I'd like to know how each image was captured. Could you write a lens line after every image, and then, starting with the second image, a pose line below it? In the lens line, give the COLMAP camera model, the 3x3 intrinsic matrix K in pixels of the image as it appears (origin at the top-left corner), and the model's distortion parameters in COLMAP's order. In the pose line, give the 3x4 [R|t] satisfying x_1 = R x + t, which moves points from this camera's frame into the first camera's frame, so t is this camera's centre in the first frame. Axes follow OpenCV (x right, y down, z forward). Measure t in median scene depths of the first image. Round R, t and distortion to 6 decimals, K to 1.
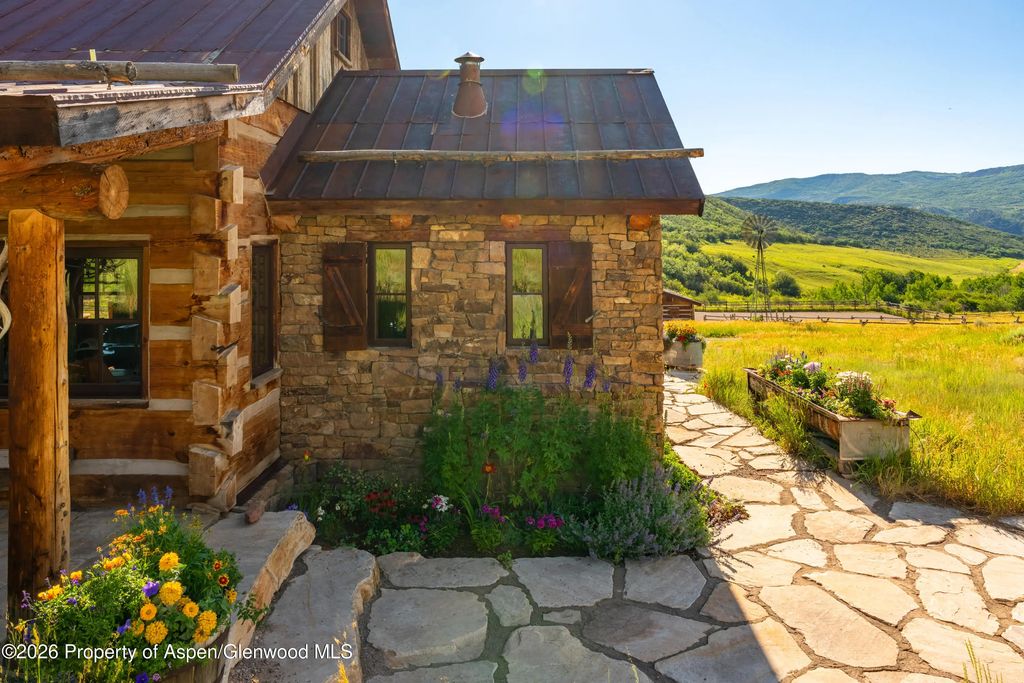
lens RADIAL K [[710.6, 0, 533.0], [0, 710.6, 225.0], [0, 0, 1]] dist [-0.000117, -0.004151]
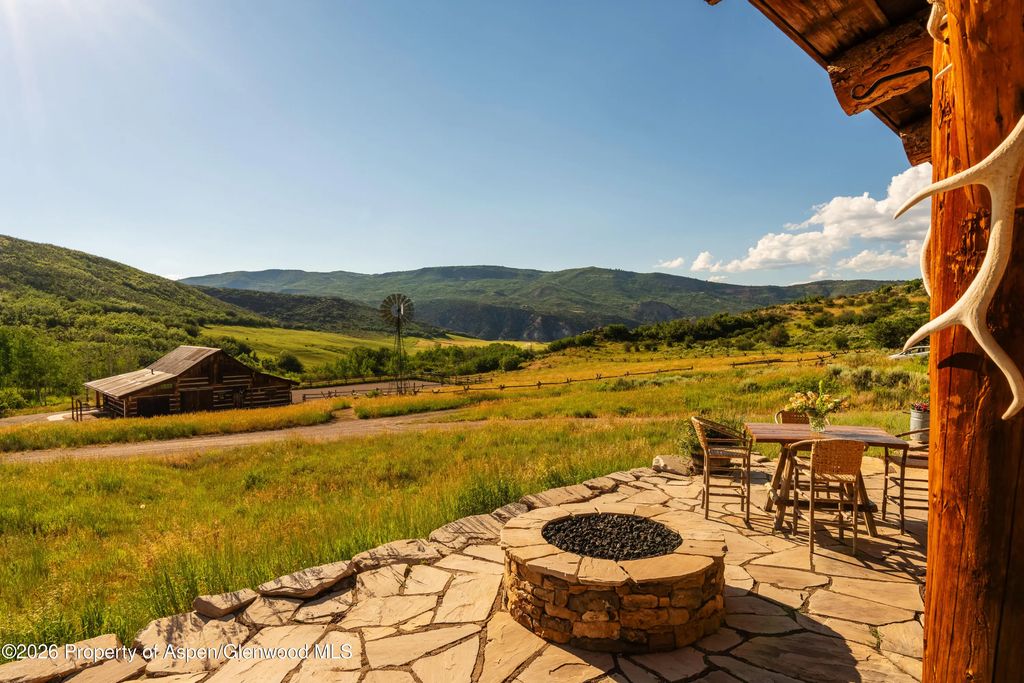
lens RADIAL K [[600.6, 0, 508.3], [0, 600.6, 342.3], [0, 0, 1]] dist [0.005694, 0.000471]
pose [[0.718442, -0.024198, 0.695166, -1.279879], [-0.010285, 0.998916, 0.045401, 0.099122], [-0.695511, -0.039768, 0.717414, 1.657010]]
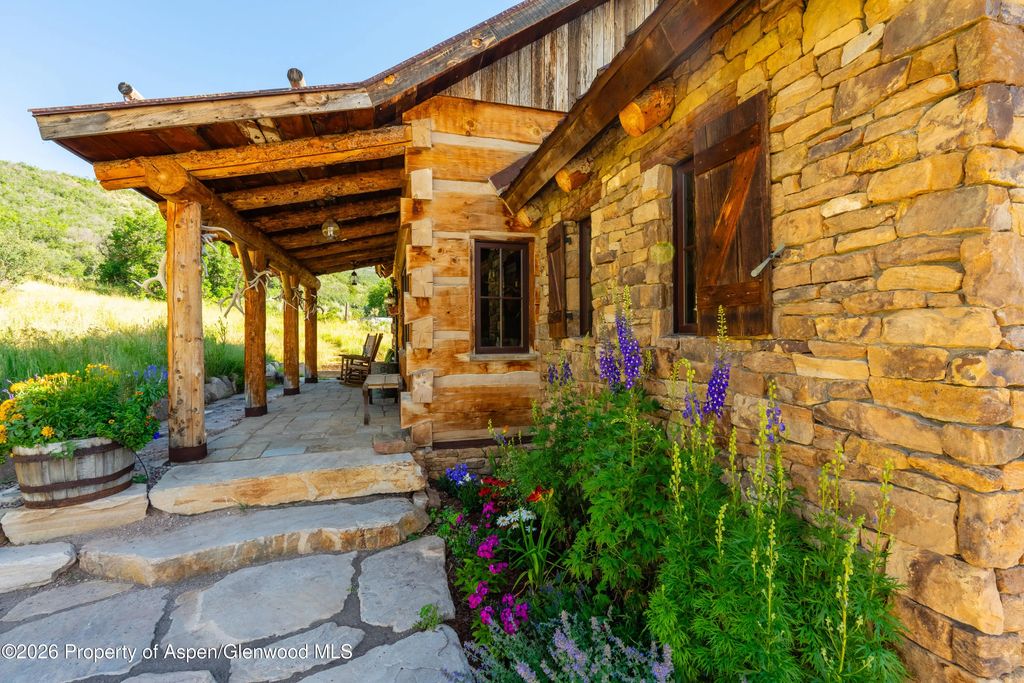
lens RADIAL K [[449.5, 0, 512.0], [0, 449.5, 341.5], [0, 0, 1]] dist [-0.001316, -0.000345]
pose [[0.266854, 0.009371, -0.963691, 0.242632], [0.021167, 0.999655, 0.015582, 0.134901], [0.963504, -0.024557, 0.266564, 0.617137]]
